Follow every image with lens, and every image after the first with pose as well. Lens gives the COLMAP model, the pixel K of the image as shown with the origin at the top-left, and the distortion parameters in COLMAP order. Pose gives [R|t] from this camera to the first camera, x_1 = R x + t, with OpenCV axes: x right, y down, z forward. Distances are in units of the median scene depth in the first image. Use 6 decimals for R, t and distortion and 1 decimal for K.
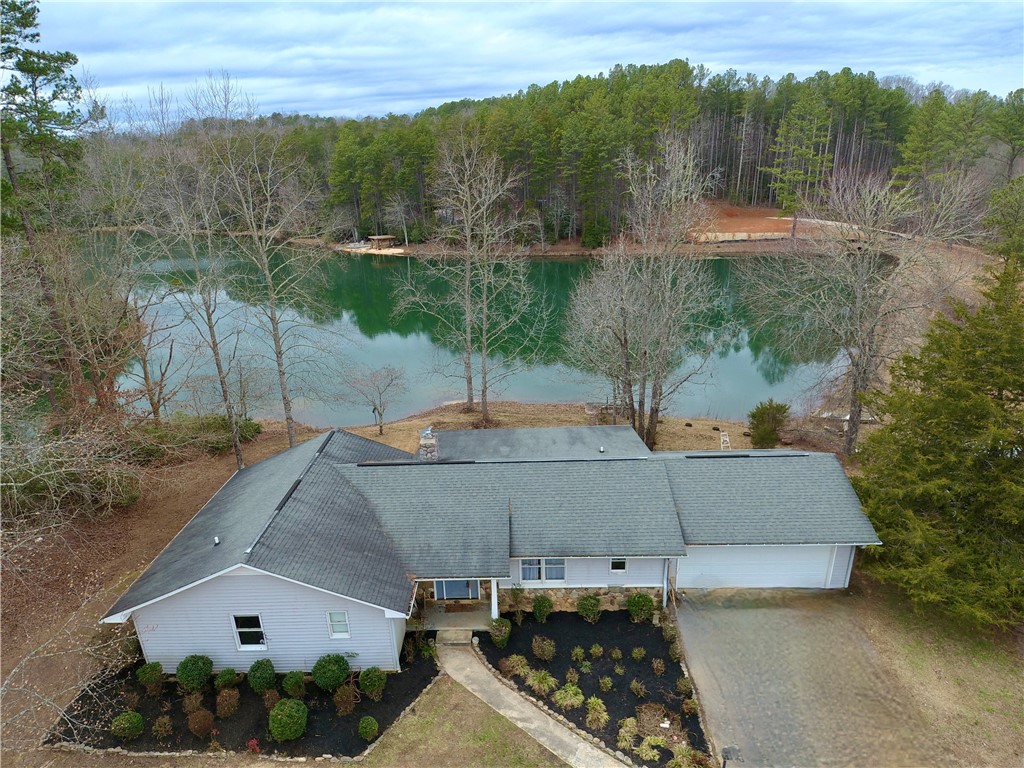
lens RADIAL K [[613.3, 0, 505.7], [0, 613.3, 400.2], [0, 0, 1]] dist [0.102674, -0.135093]
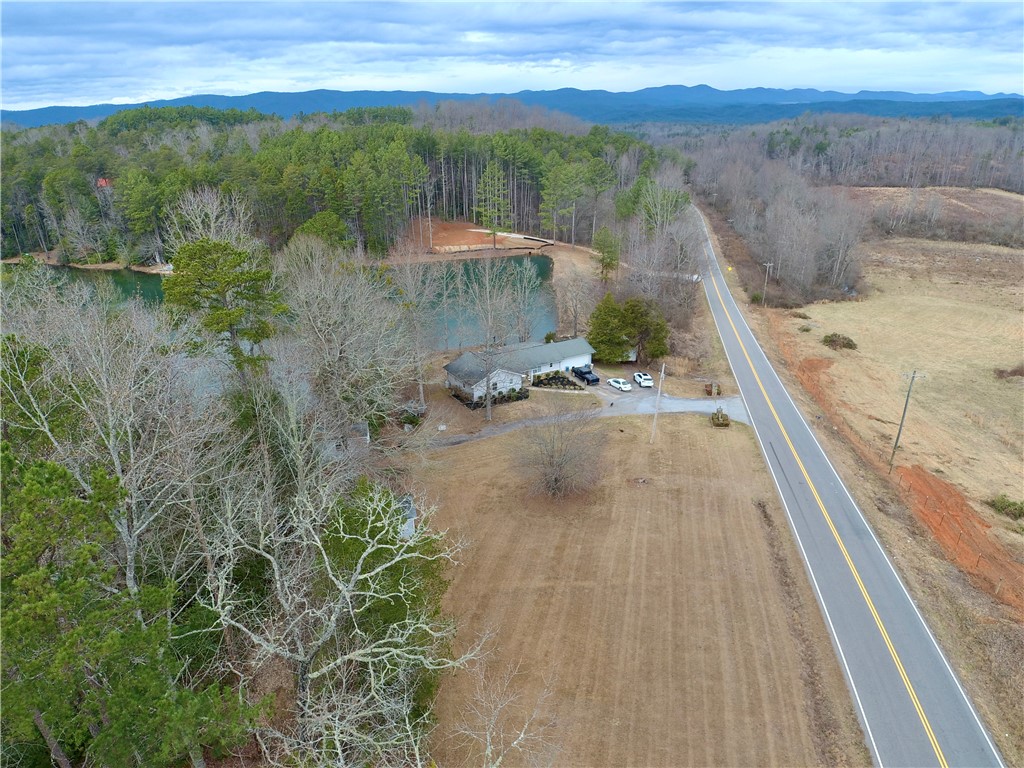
lens RADIAL K [[613.3, 0, 505.7], [0, 613.3, 400.2], [0, 0, 1]] dist [0.102674, -0.135093]
pose [[0.859678, -0.183652, 0.476681, -2.255781], [0.167518, 0.982891, 0.076568, 0.112875], [-0.482588, 0.014029, 0.875735, -2.720316]]
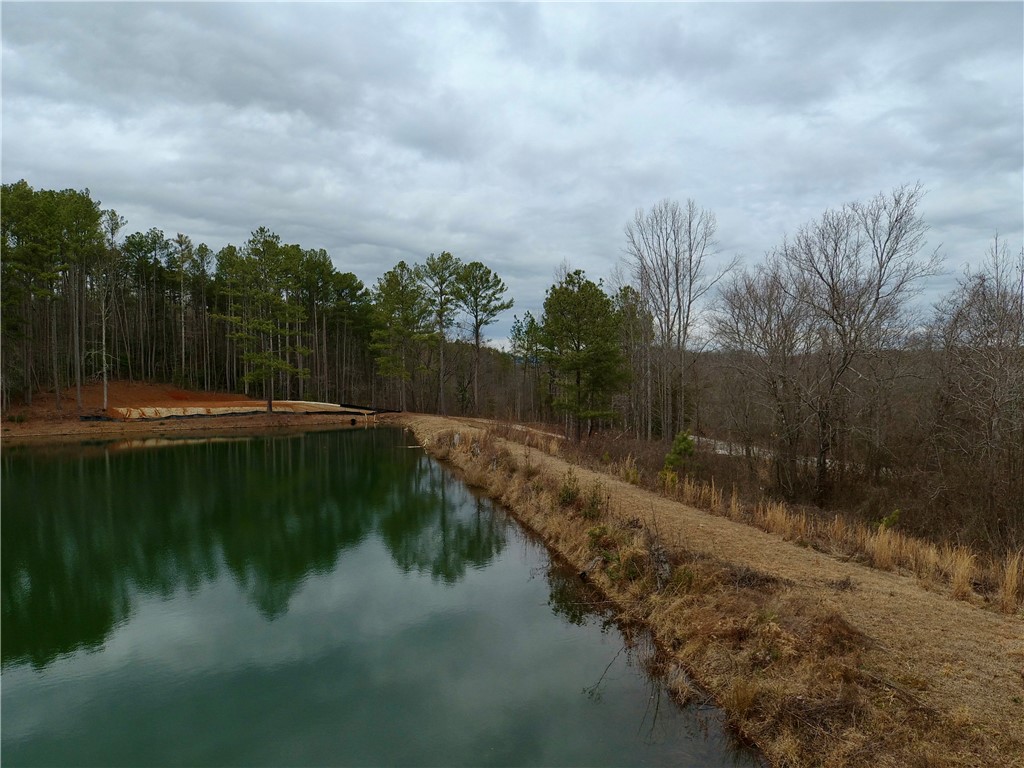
lens RADIAL K [[613.3, 0, 505.7], [0, 613.3, 400.2], [0, 0, 1]] dist [0.102674, -0.135093]
pose [[0.685257, 0.021558, 0.727983, 0.666274], [0.252423, 0.930575, -0.265166, -0.004338], [-0.683159, 0.365466, 0.632241, 1.979762]]
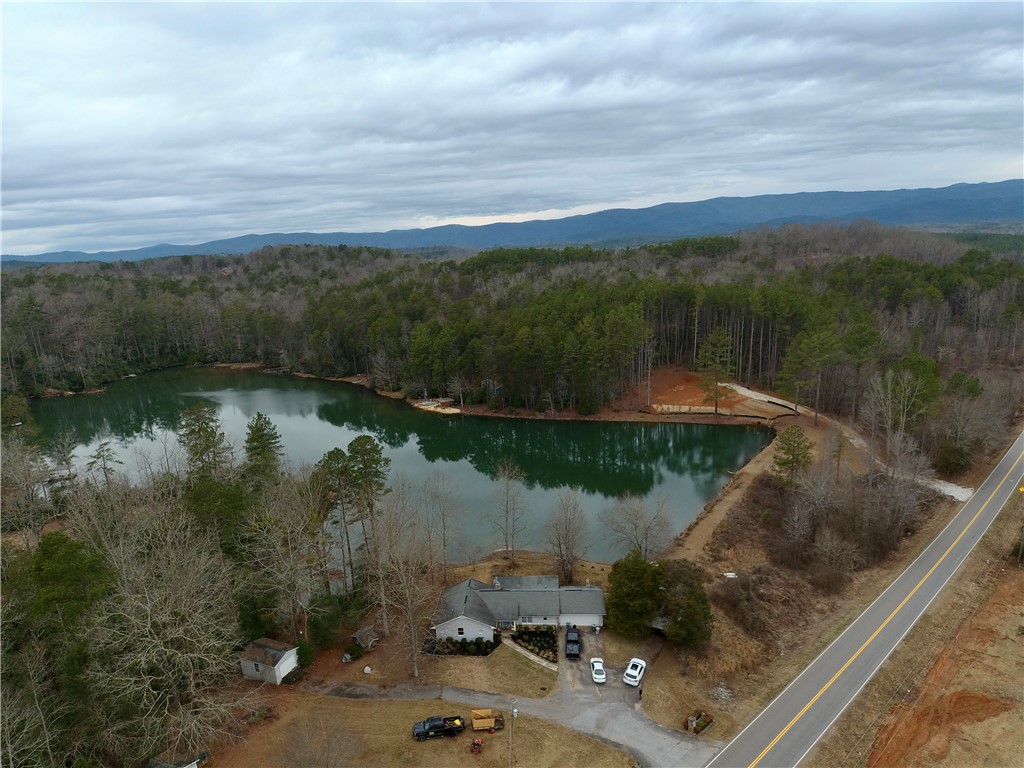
lens RADIAL K [[613.3, 0, 505.7], [0, 613.3, 400.2], [0, 0, 1]] dist [0.102674, -0.135093]
pose [[0.998754, -0.000258, -0.049899, 0.125025], [-0.005462, 0.993411, -0.114472, -0.693230], [0.049600, 0.114602, 0.992173, -3.217560]]
